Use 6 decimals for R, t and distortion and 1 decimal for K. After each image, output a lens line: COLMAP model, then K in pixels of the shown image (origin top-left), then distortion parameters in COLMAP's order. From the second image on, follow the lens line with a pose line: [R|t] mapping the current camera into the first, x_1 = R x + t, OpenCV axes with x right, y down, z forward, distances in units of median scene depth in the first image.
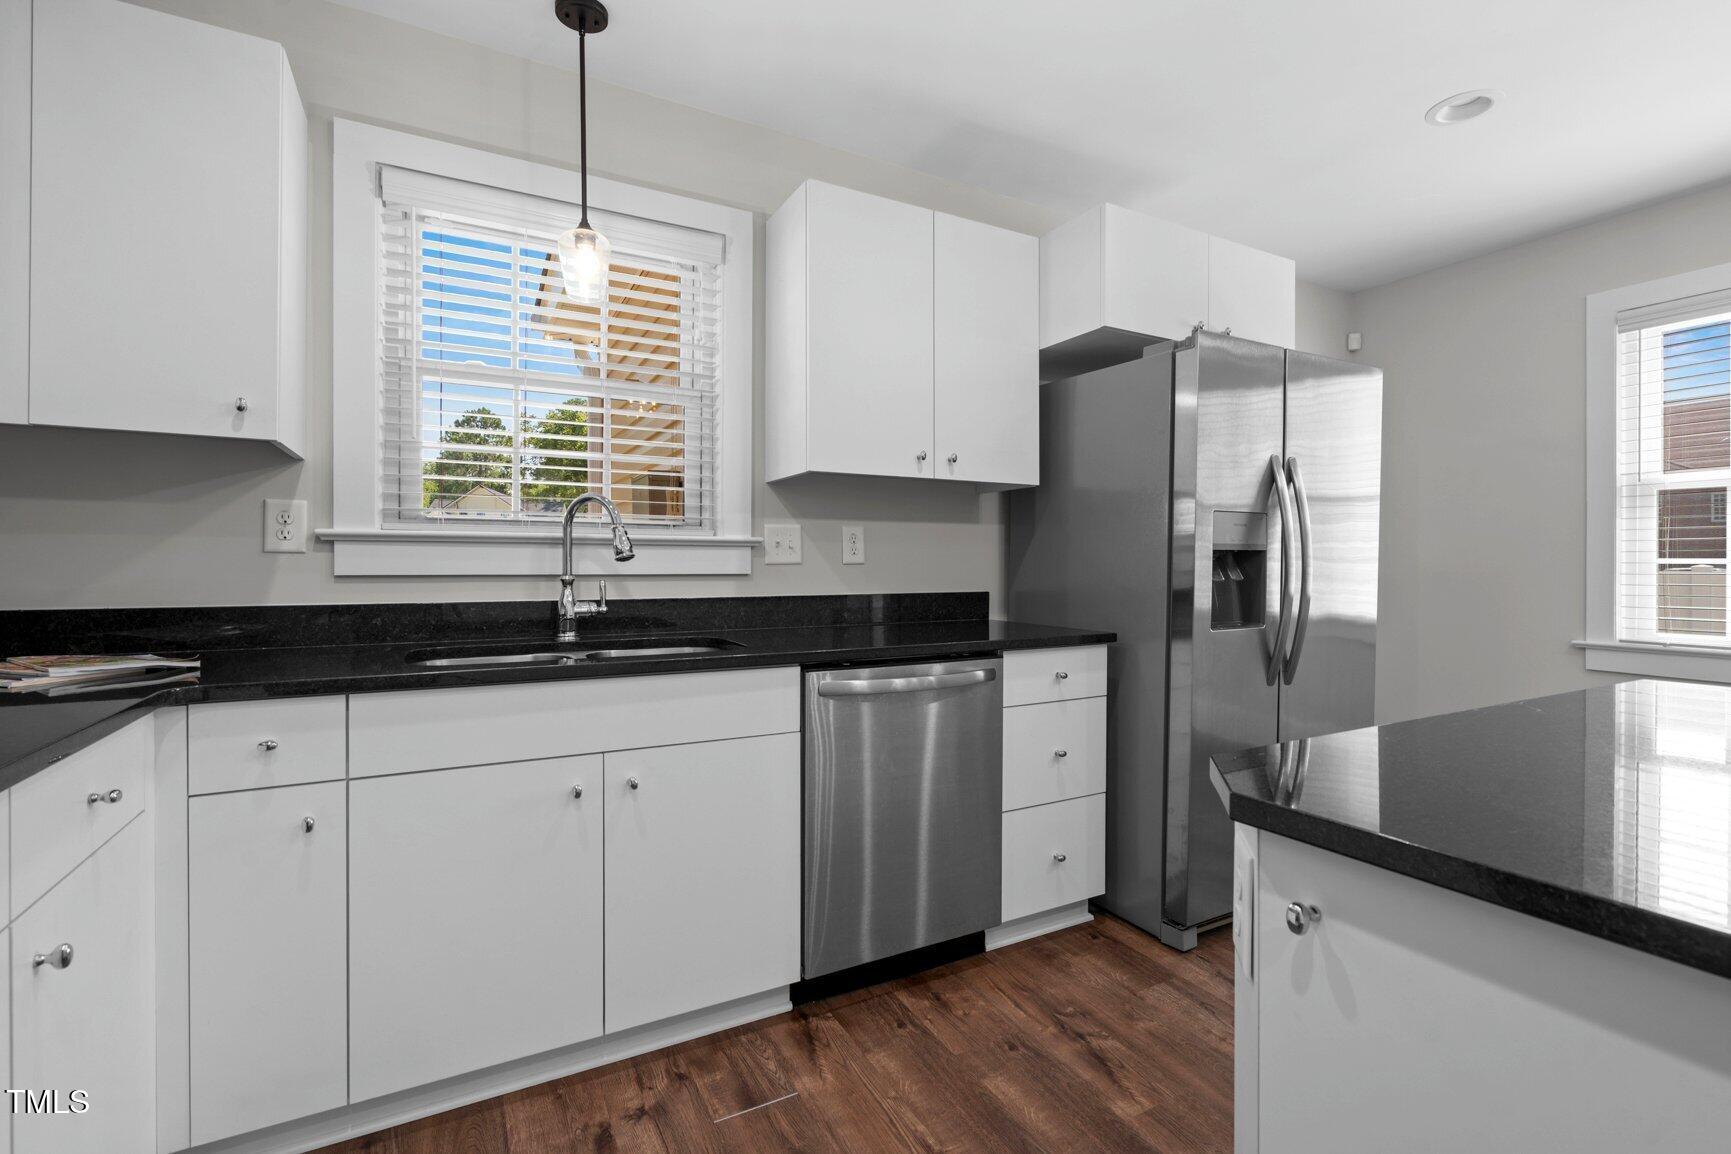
lens RADIAL K [[779.3, 0, 884.4], [0, 779.3, 563.1], [0, 0, 1]] dist [-0.004381, 0.000012]
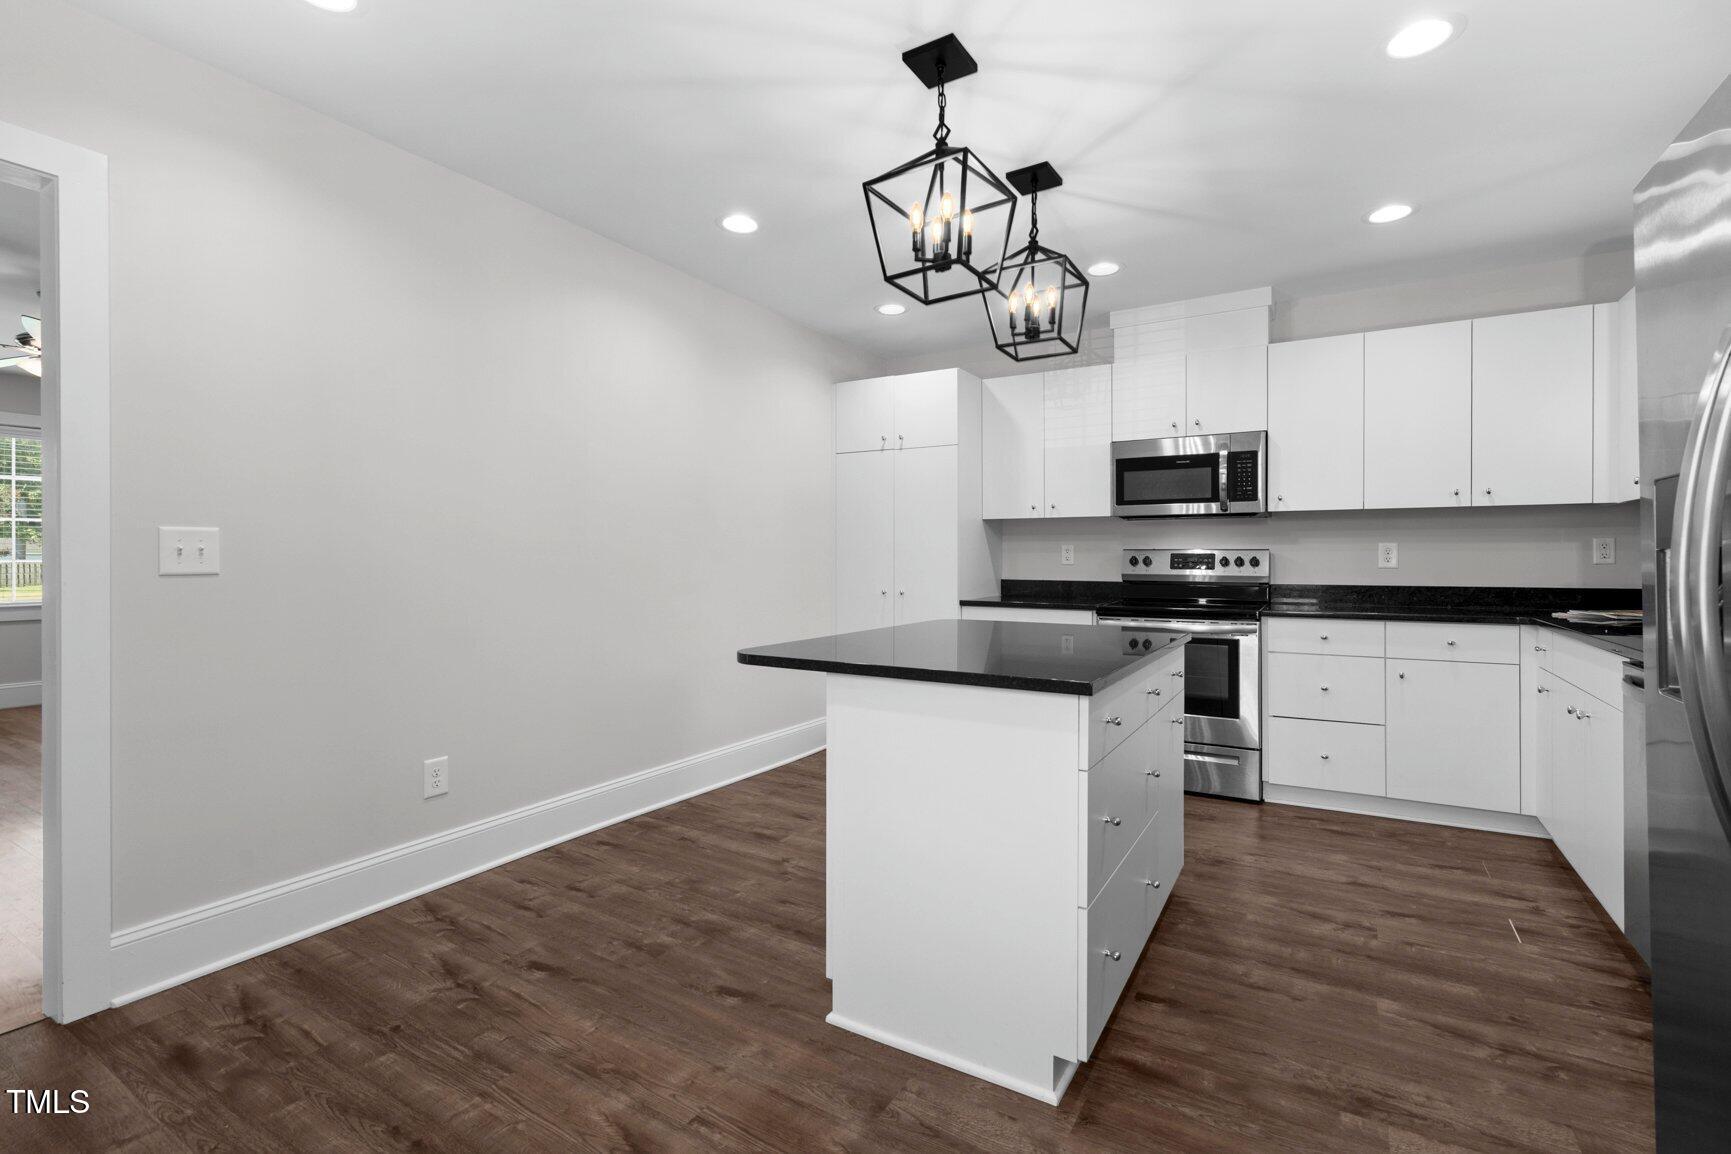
lens RADIAL K [[830.8, 0, 862.0], [0, 830.8, 557.3], [0, 0, 1]] dist [-0.001725, 0.000544]
pose [[-0.859195, -0.002017, -0.511645, 0.914794], [-0.004302, 0.999985, 0.003281, -0.009912], [0.511631, 0.005020, -0.859191, 0.909753]]
